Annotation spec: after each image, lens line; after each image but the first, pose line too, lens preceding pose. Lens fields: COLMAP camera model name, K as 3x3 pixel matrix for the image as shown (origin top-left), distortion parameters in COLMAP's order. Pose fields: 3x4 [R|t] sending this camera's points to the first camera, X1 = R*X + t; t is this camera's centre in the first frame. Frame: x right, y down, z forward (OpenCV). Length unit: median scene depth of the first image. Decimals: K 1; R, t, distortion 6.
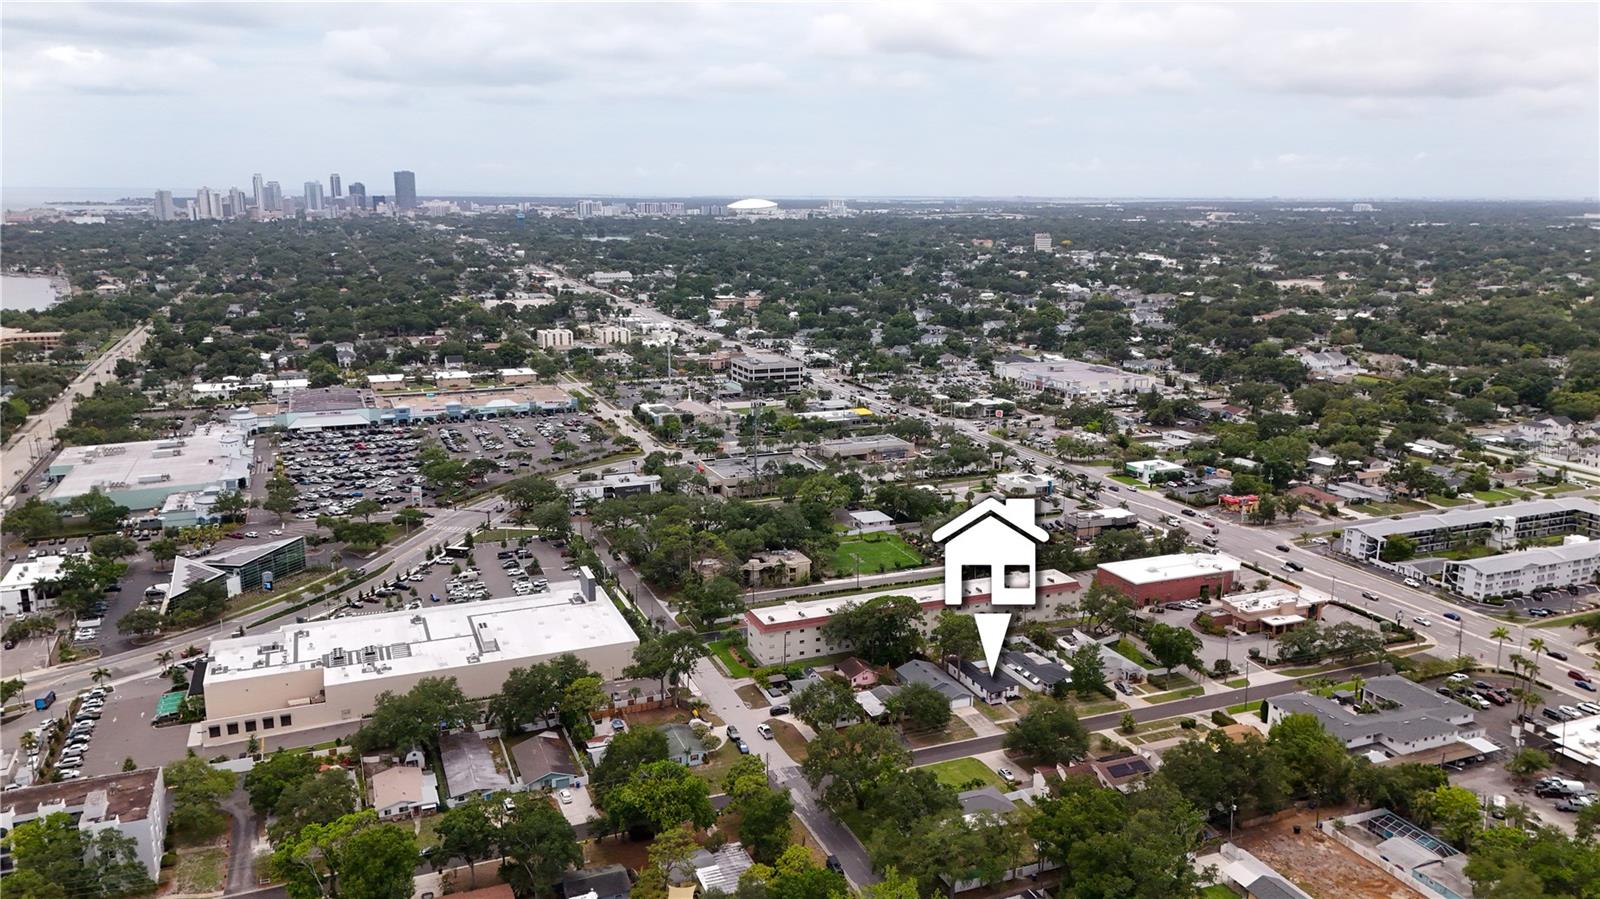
lens RADIAL K [[1173.3, 0, 802.3], [0, 1173.3, 424.2], [0, 0, 1]] dist [0.037744, -0.002463]
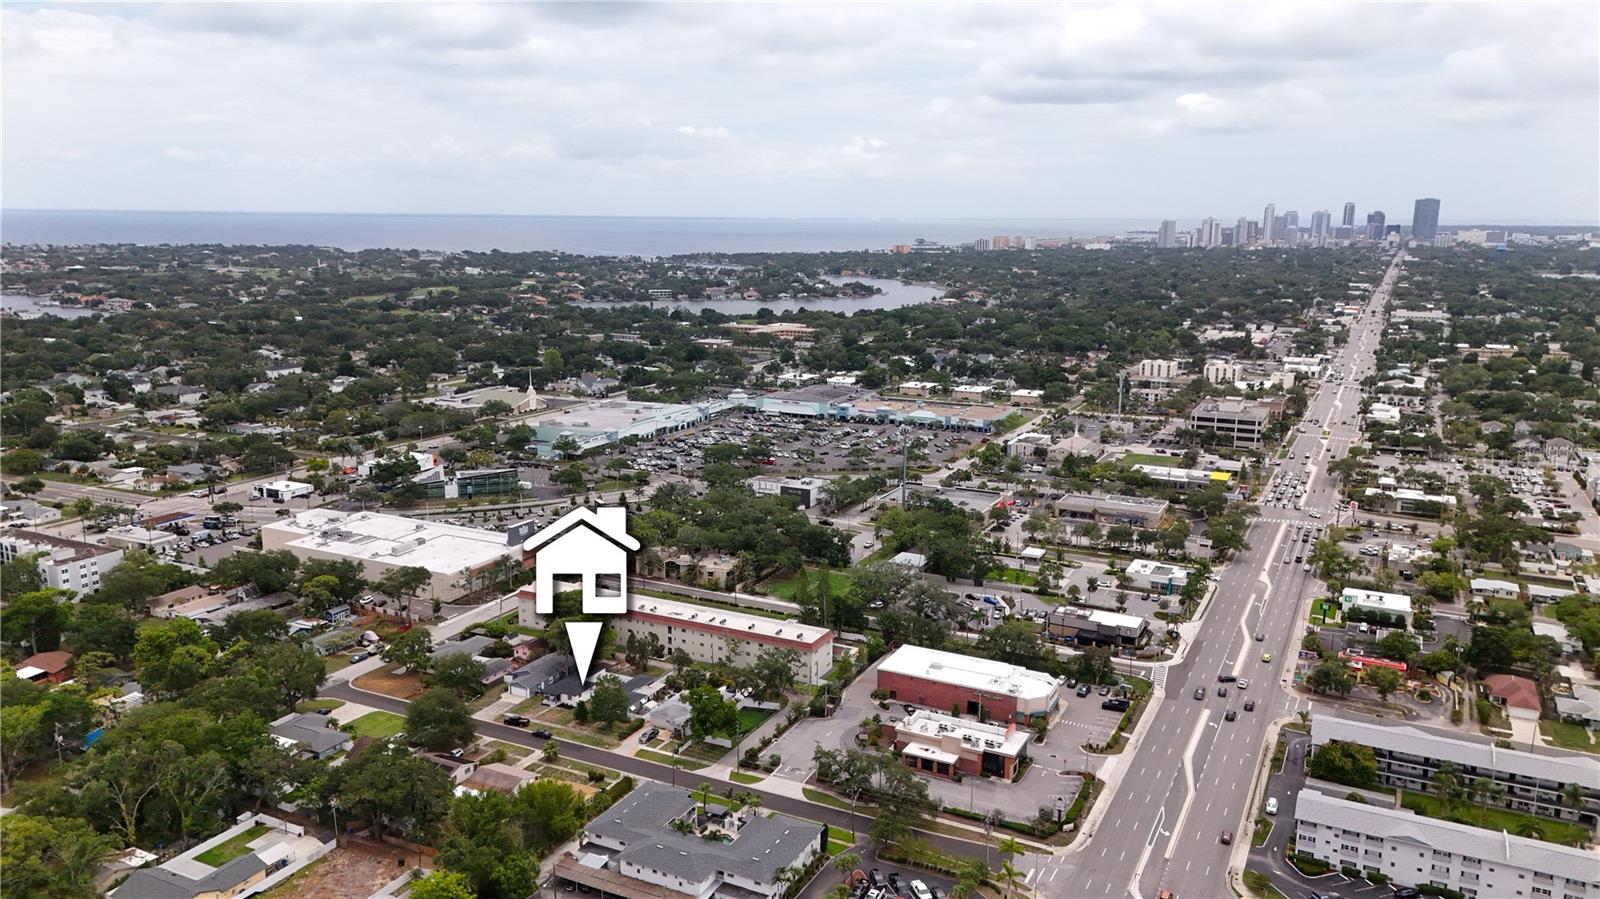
lens RADIAL K [[1183.1, 0, 800.0], [0, 1183.1, 449.5], [0, 0, 1]] dist [0.084325, -0.096209]
pose [[0.646373, 0.146326, -0.748859, 0.432023], [-0.151849, 0.986477, 0.061689, -0.031882], [0.747759, 0.073839, 0.659852, 0.194079]]
